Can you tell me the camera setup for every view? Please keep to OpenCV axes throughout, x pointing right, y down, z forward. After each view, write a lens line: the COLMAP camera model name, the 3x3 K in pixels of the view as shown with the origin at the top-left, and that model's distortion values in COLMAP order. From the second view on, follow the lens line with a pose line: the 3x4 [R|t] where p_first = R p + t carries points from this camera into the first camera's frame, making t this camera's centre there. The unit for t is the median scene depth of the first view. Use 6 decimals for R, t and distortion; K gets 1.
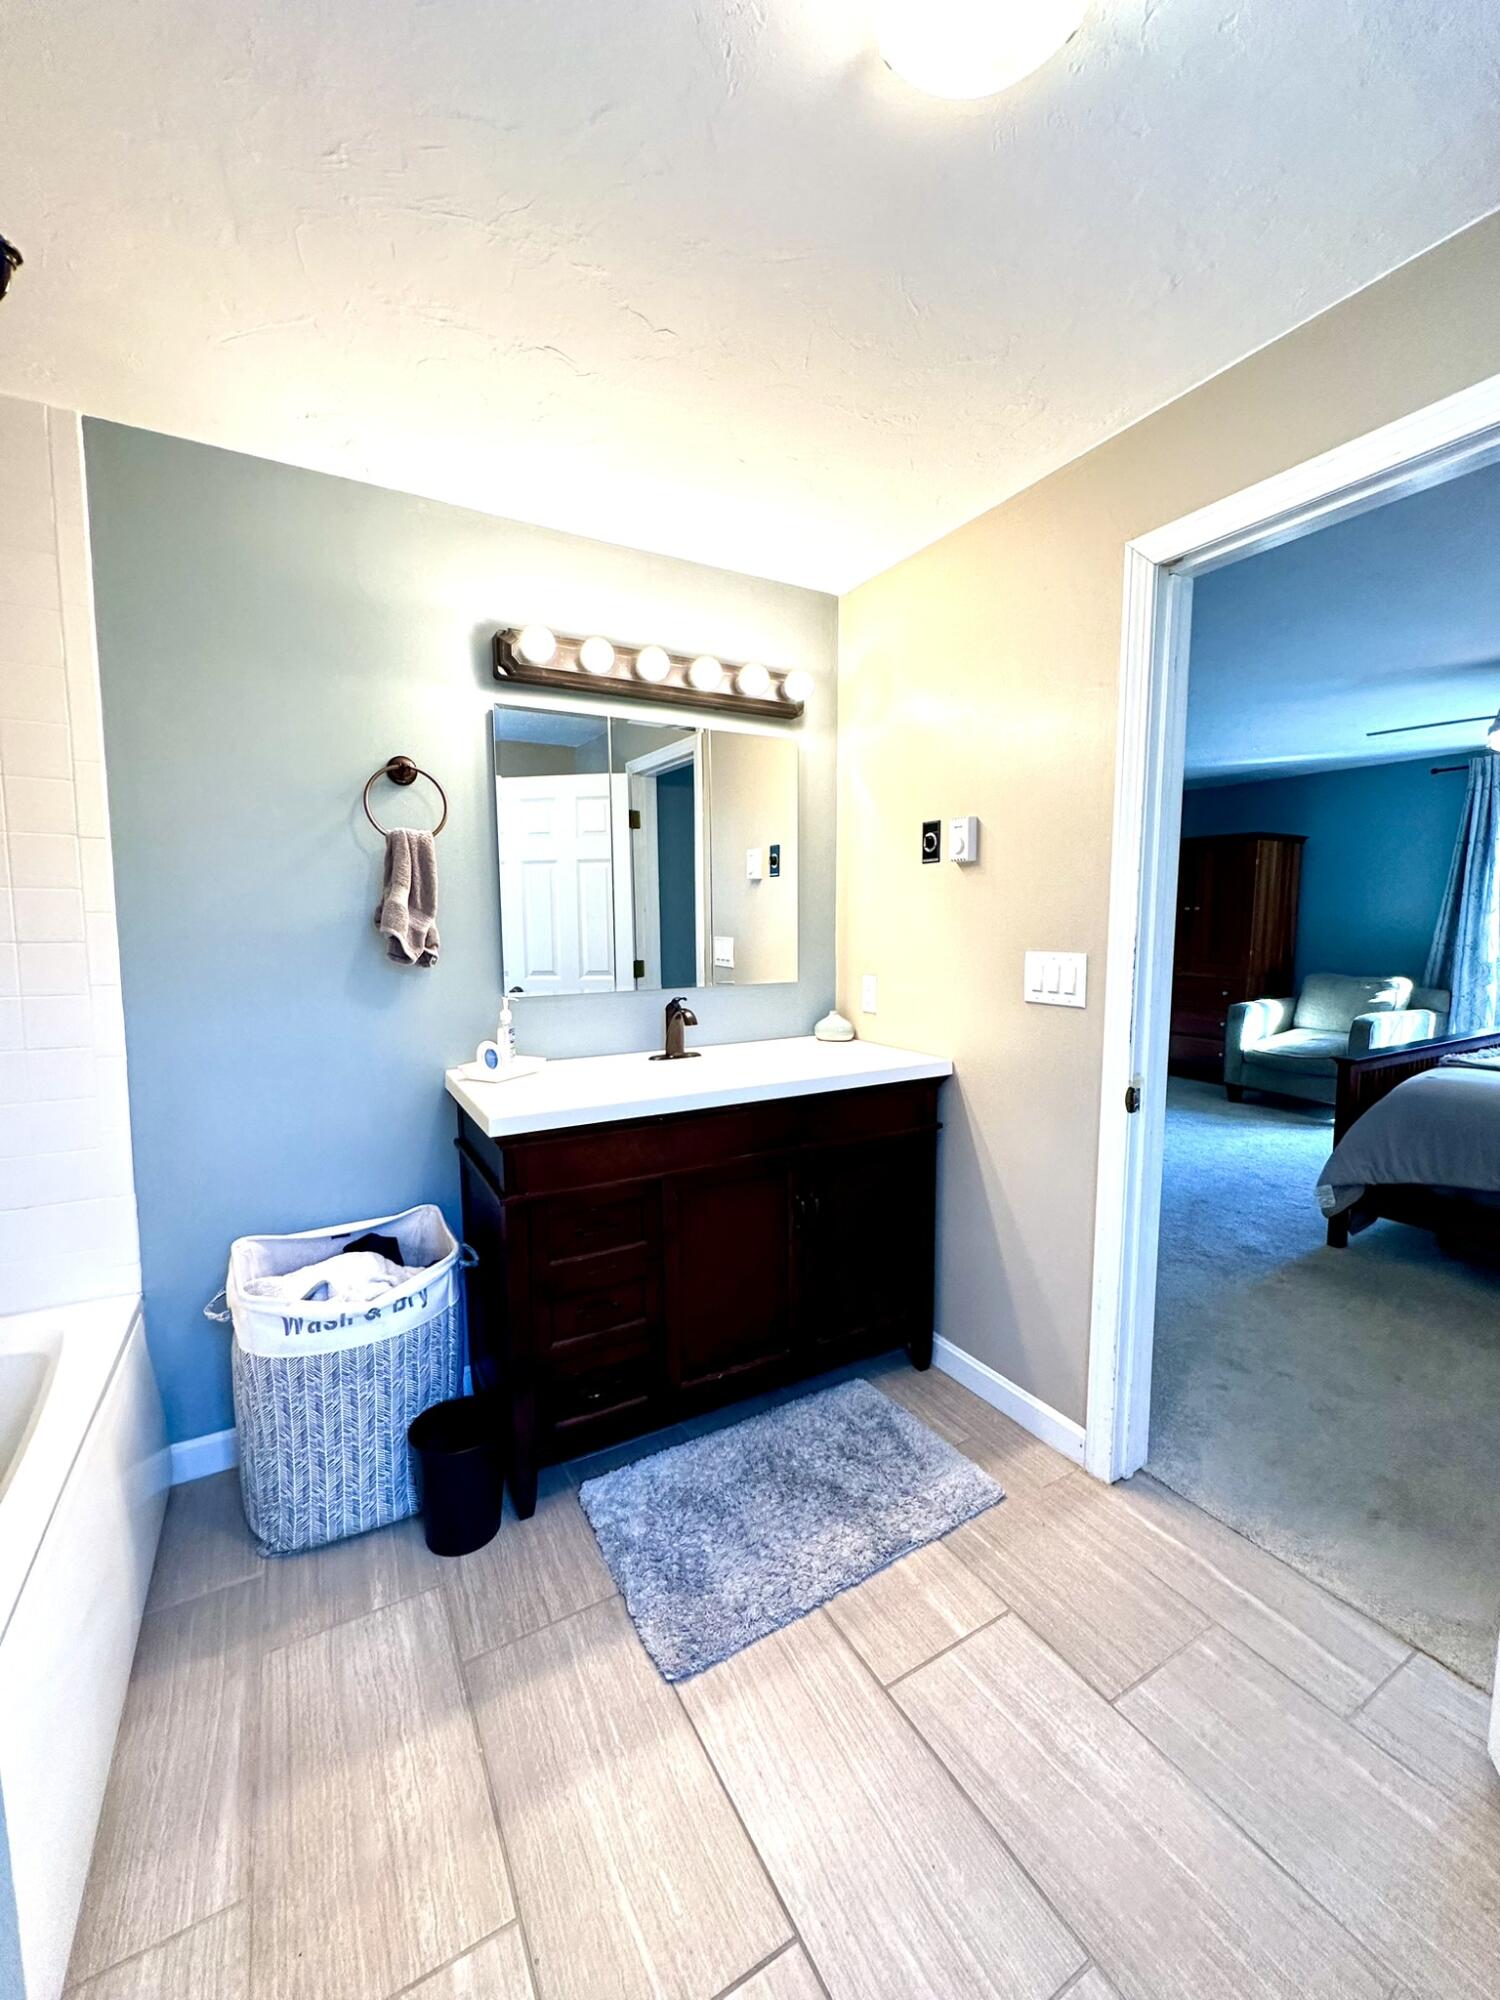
lens RADIAL K [[795.8, 0, 750.0], [0, 795.8, 998.6], [0, 0, 1]] dist [-0.002835, 0.000808]
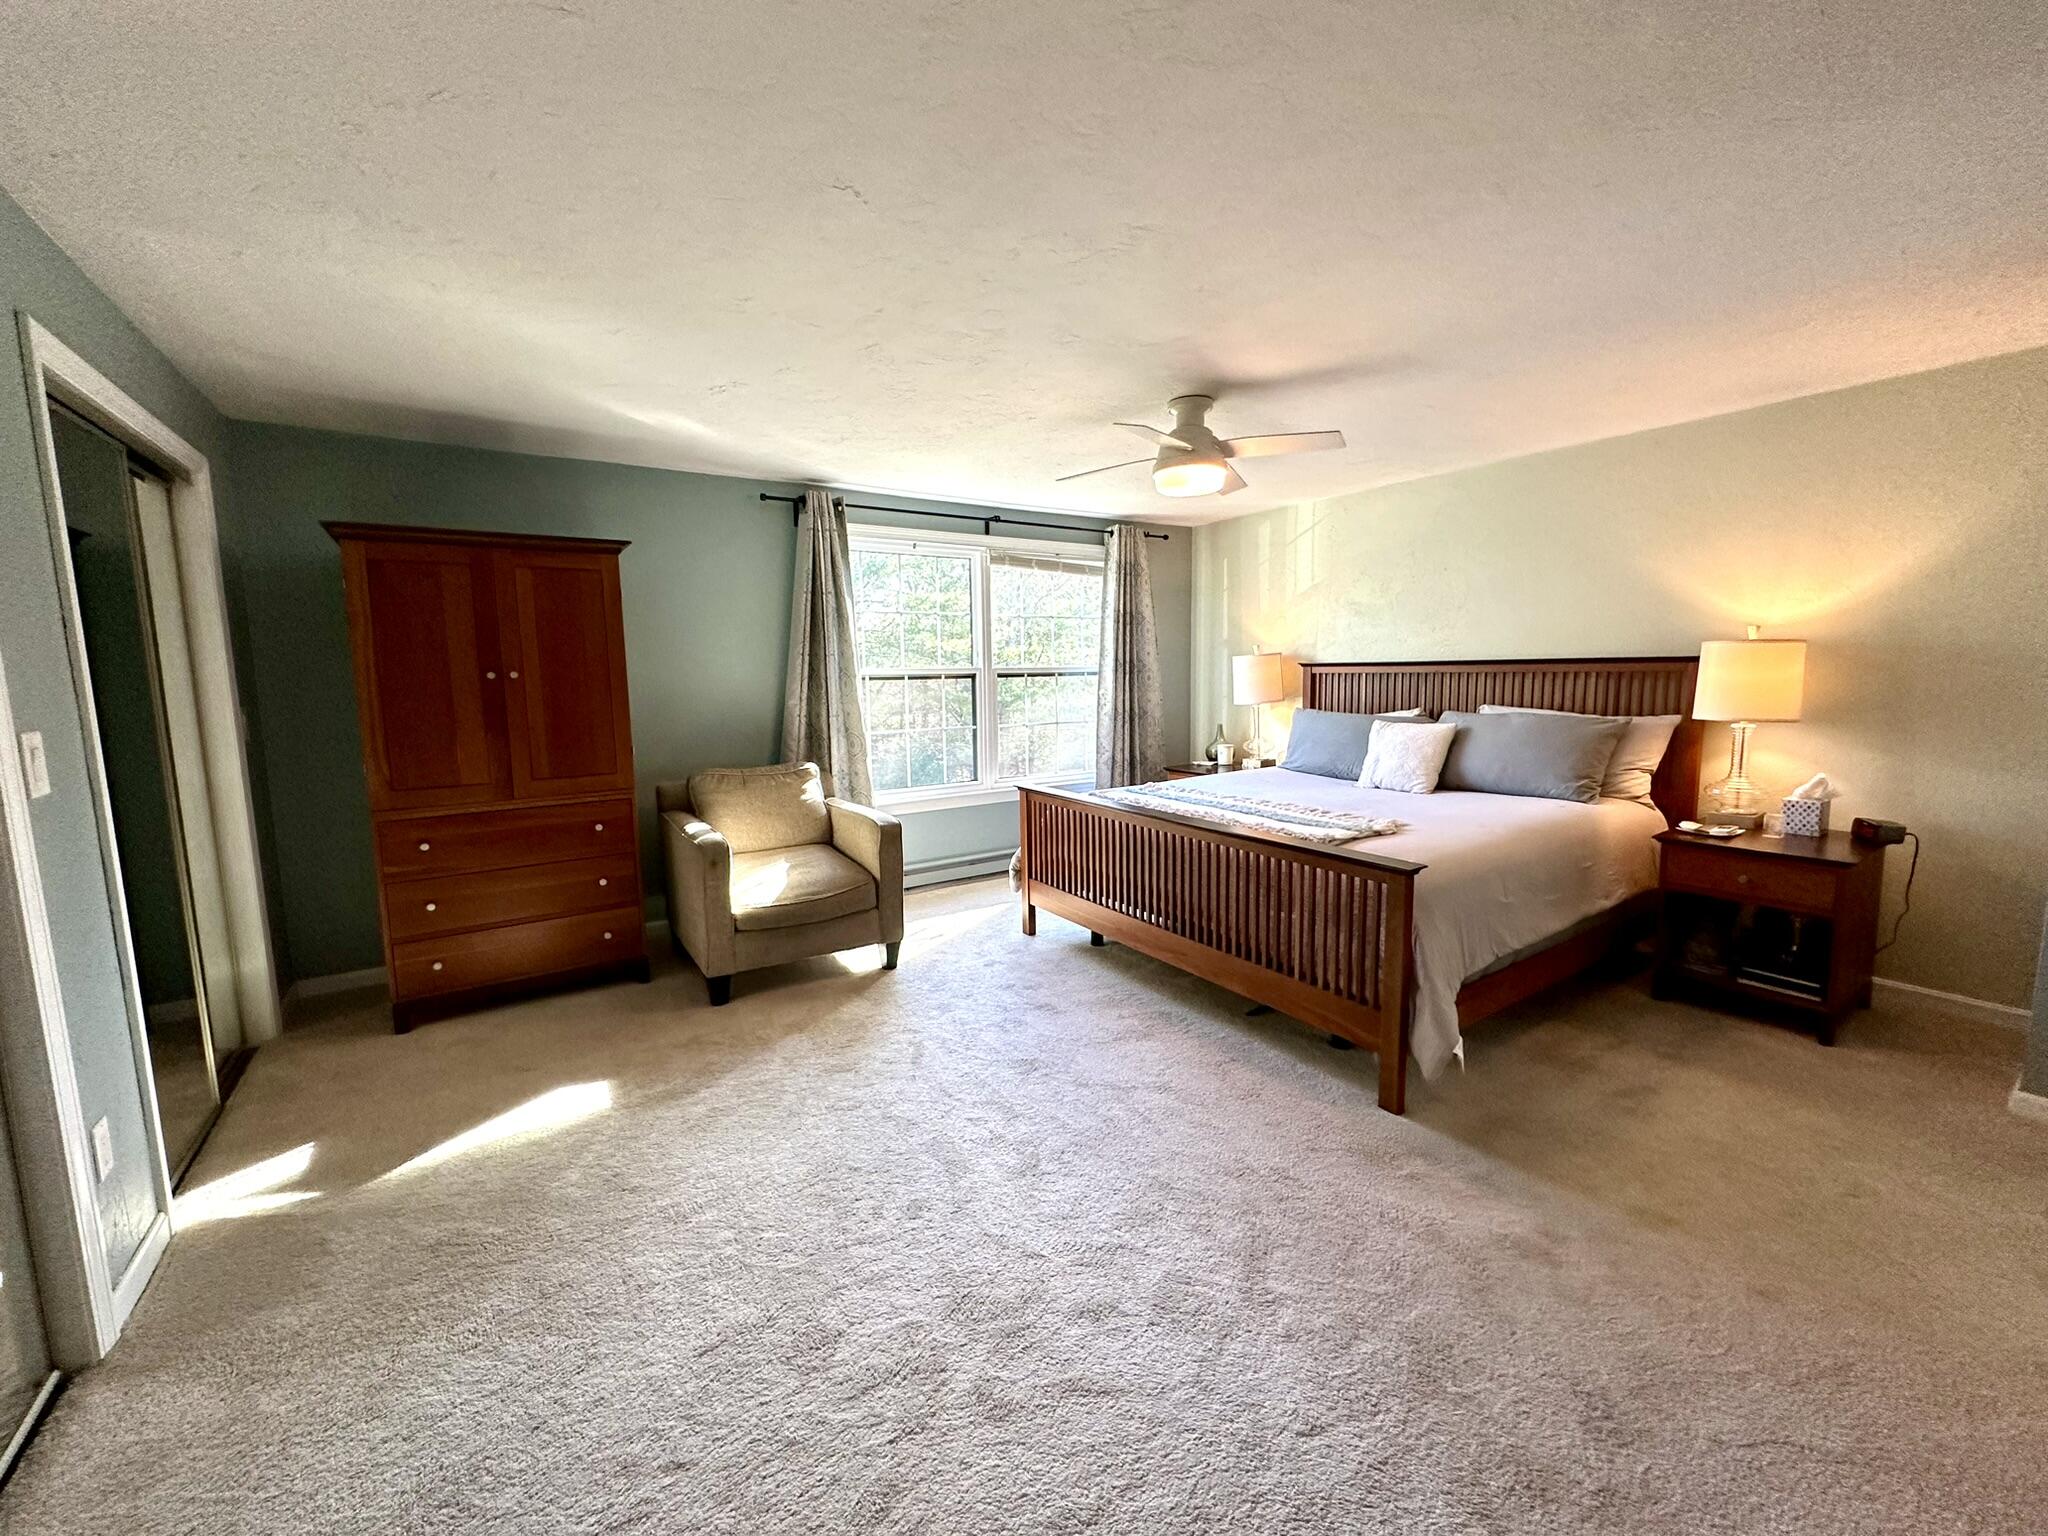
lens RADIAL K [[814.9, 0, 1021.8], [0, 814.9, 763.4], [0, 0, 1]] dist [-0.002835, 0.000808]
pose [[-0.073023, -0.108758, 0.991383, 0.034144], [0.123183, 0.985442, 0.117180, -0.131690], [-0.989694, 0.130678, -0.058563, 1.204740]]
